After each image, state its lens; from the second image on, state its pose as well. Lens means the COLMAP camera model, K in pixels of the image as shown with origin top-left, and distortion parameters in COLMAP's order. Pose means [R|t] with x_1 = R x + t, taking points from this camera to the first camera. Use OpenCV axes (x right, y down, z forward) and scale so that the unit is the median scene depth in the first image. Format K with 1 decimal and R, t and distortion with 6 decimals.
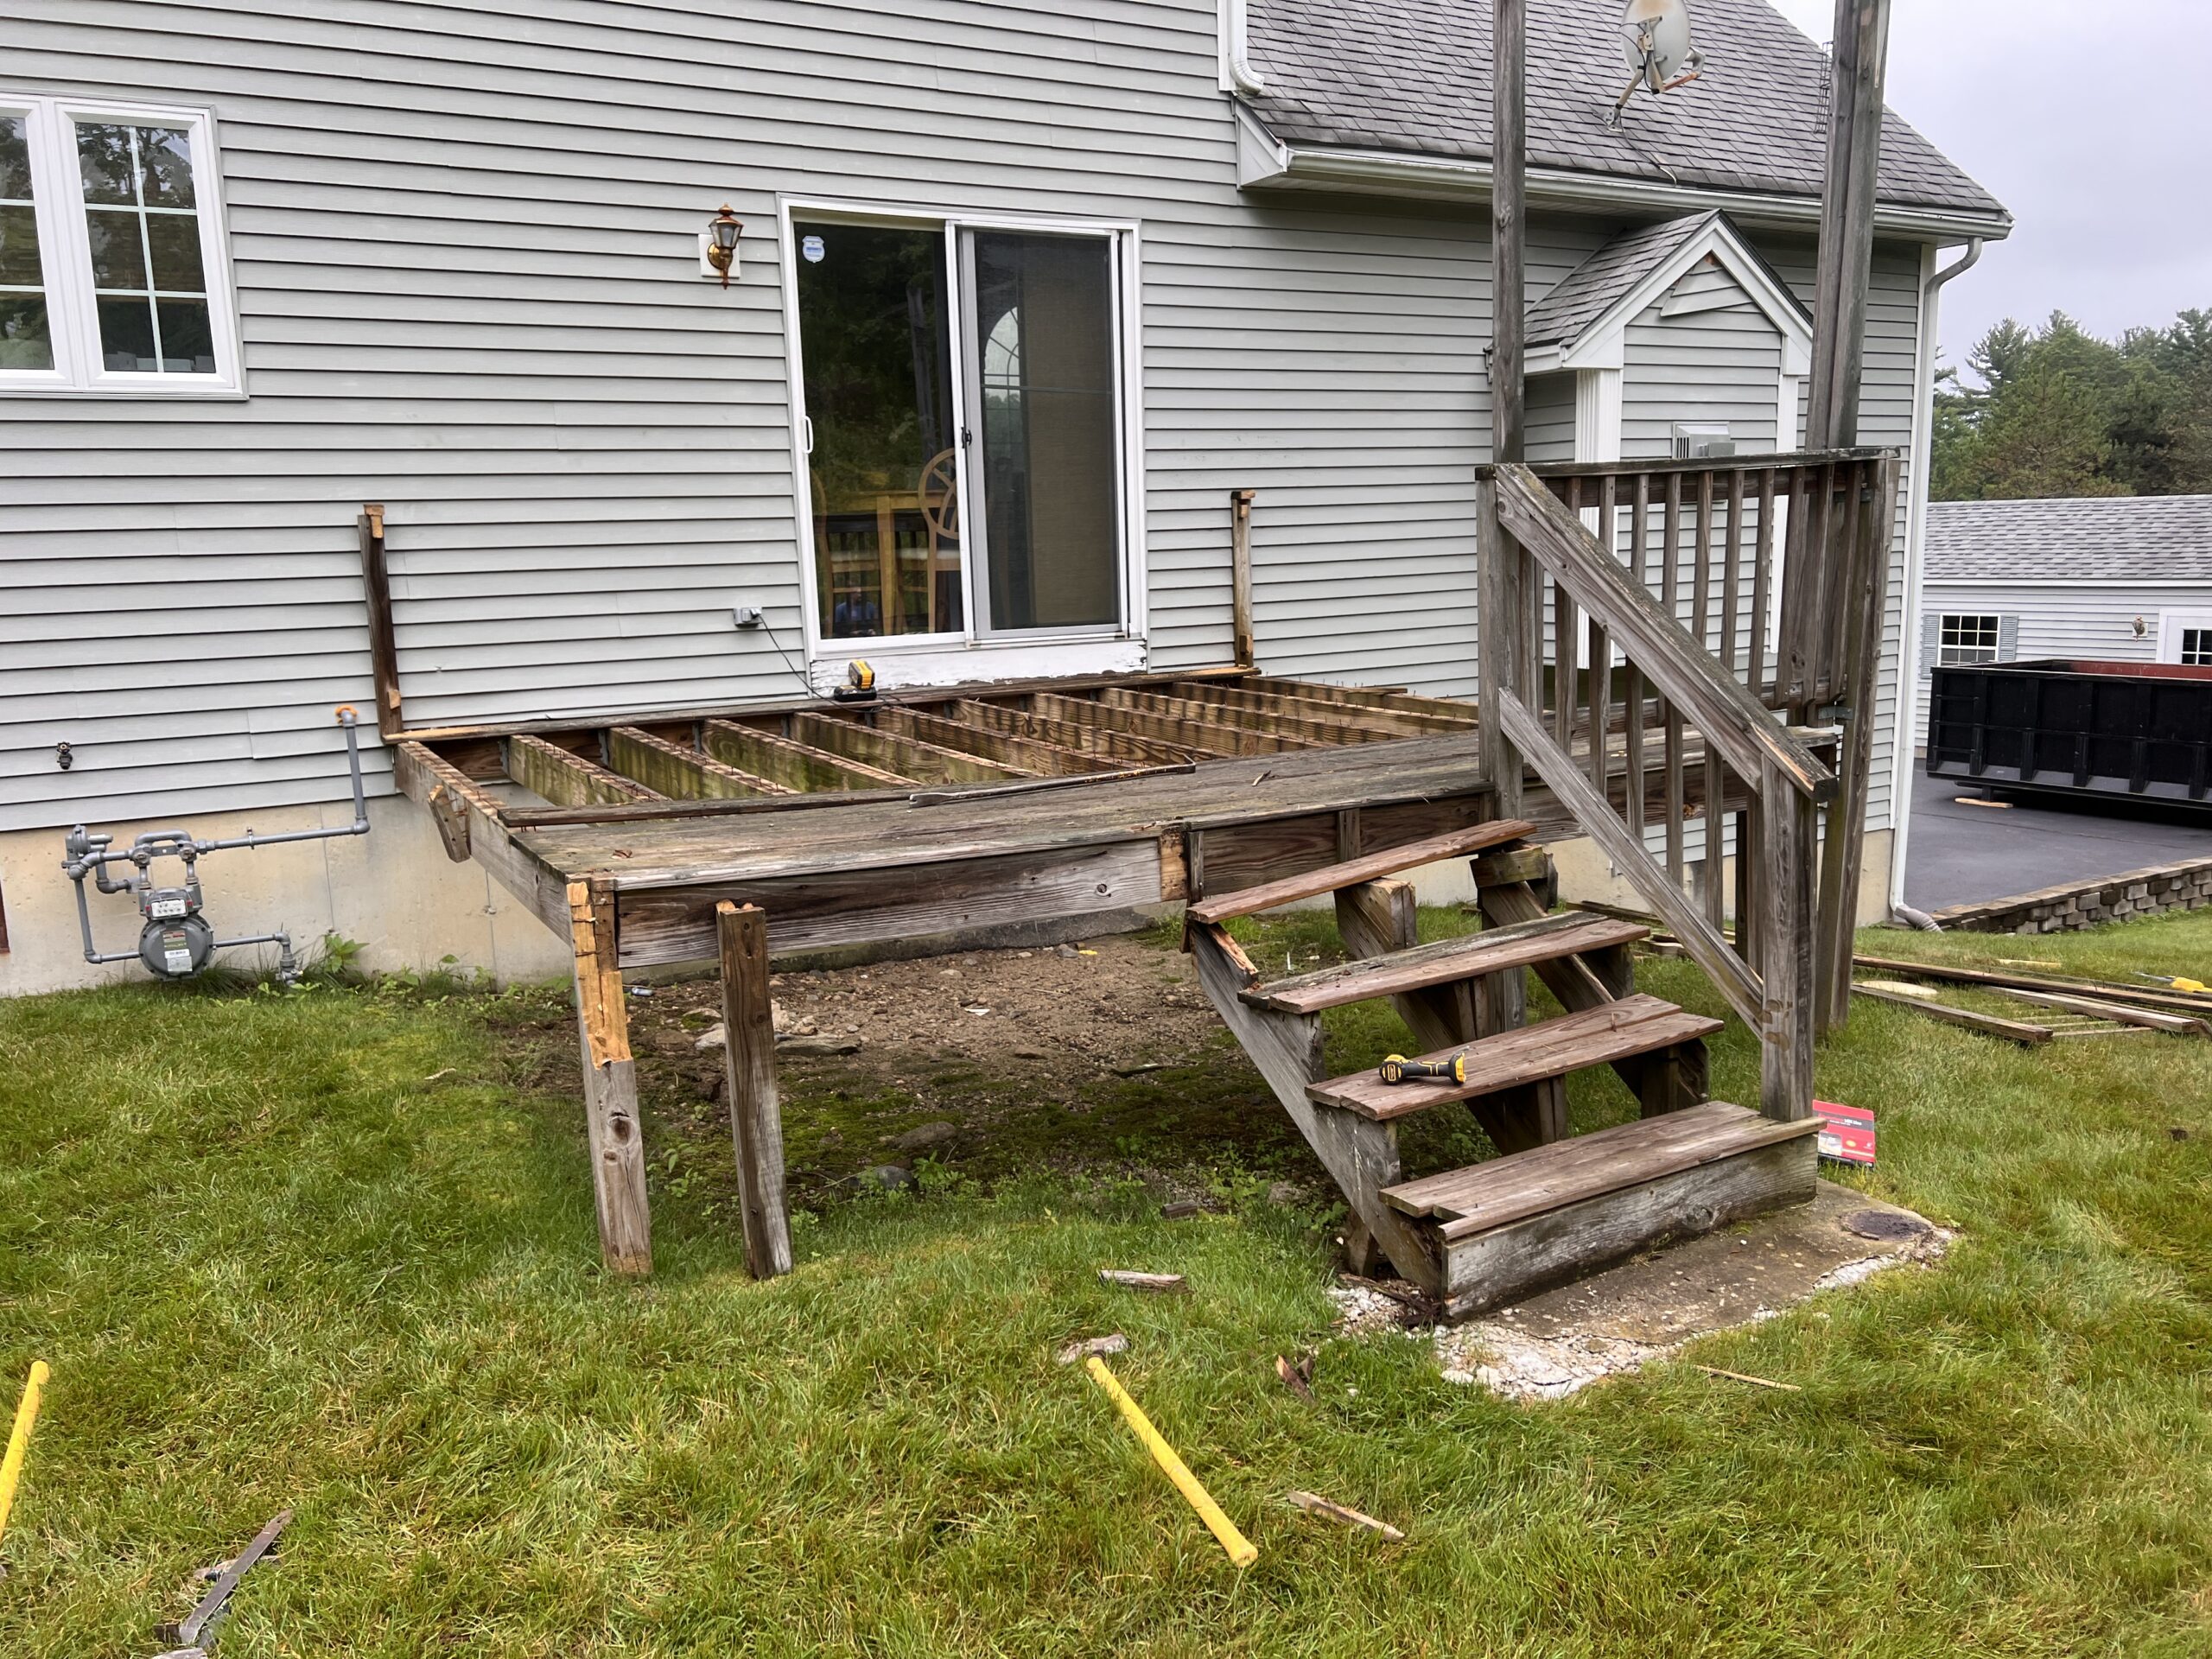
lens RADIAL K [[1670.2, 0, 1092.1], [0, 1670.2, 831.8], [0, 0, 1]] dist [0.054854, -0.070594]
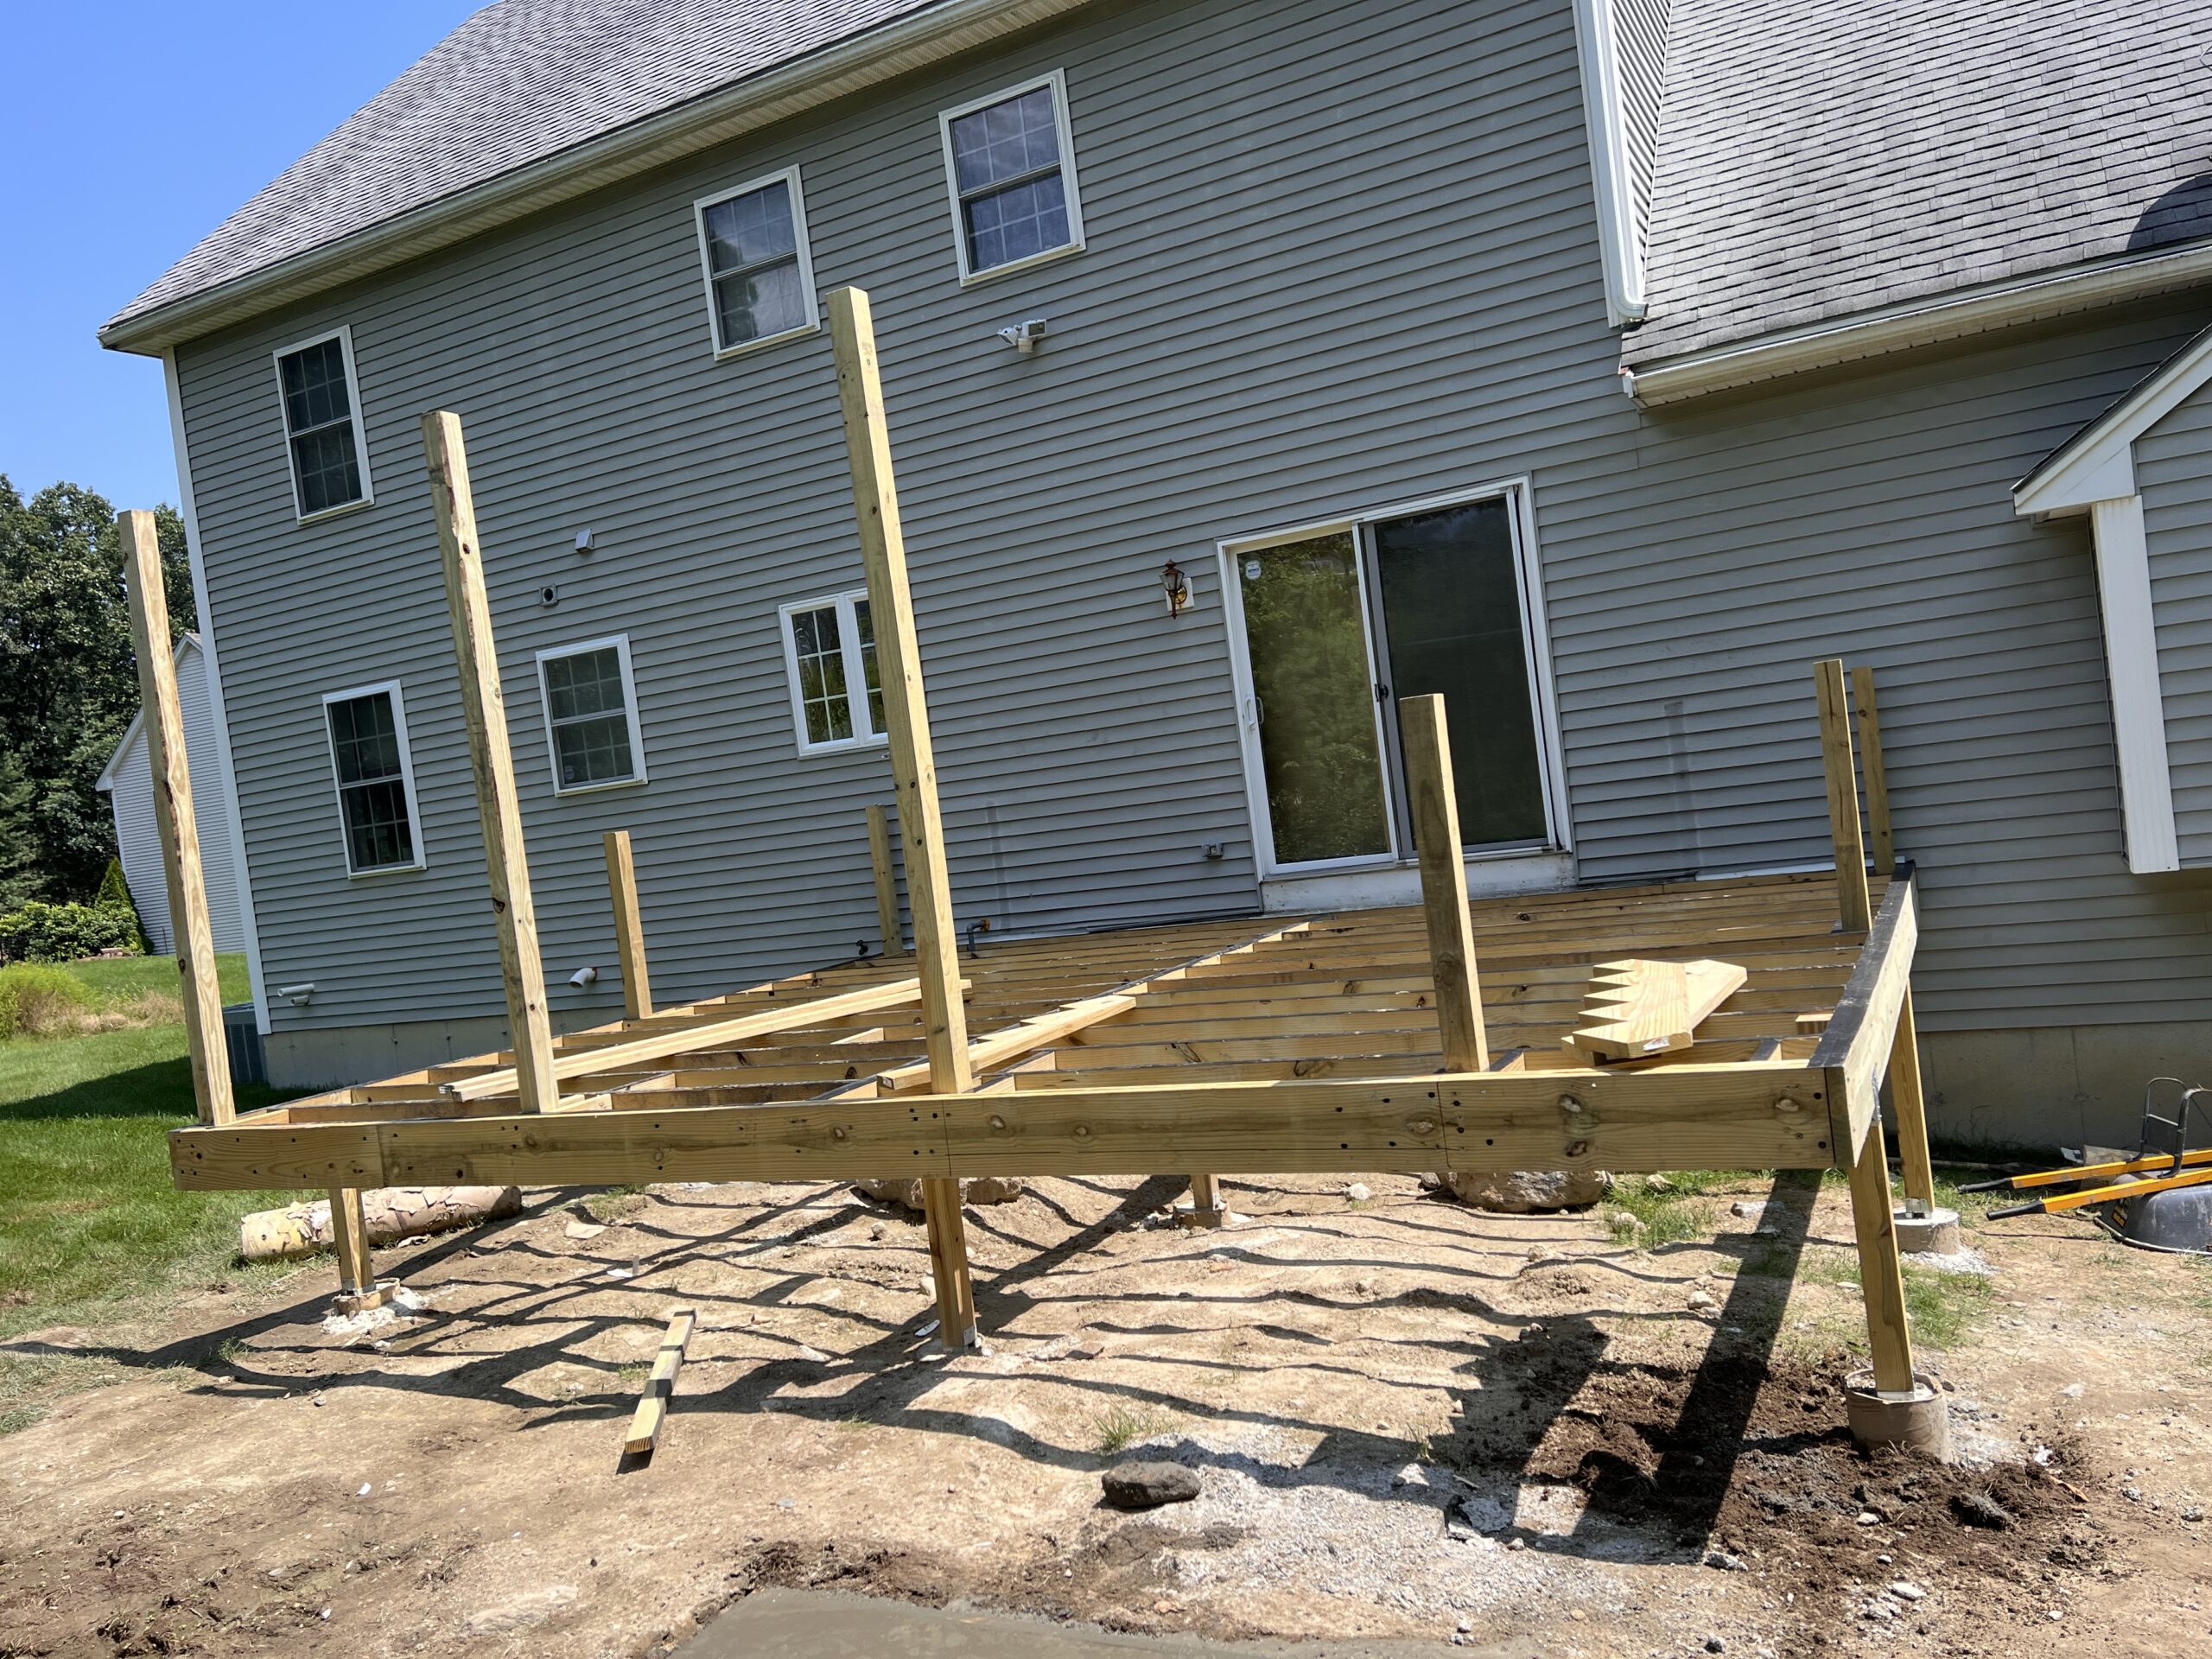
lens RADIAL K [[1670.2, 0, 1108.7], [0, 1670.2, 857.6], [0, 0, 1]] dist [0.054854, -0.070594]
pose [[0.544816, -0.008327, -0.838514, 0.788083], [-0.032684, 0.998980, -0.031156, -0.072471], [0.837918, 0.044380, 0.543988, 0.191151]]
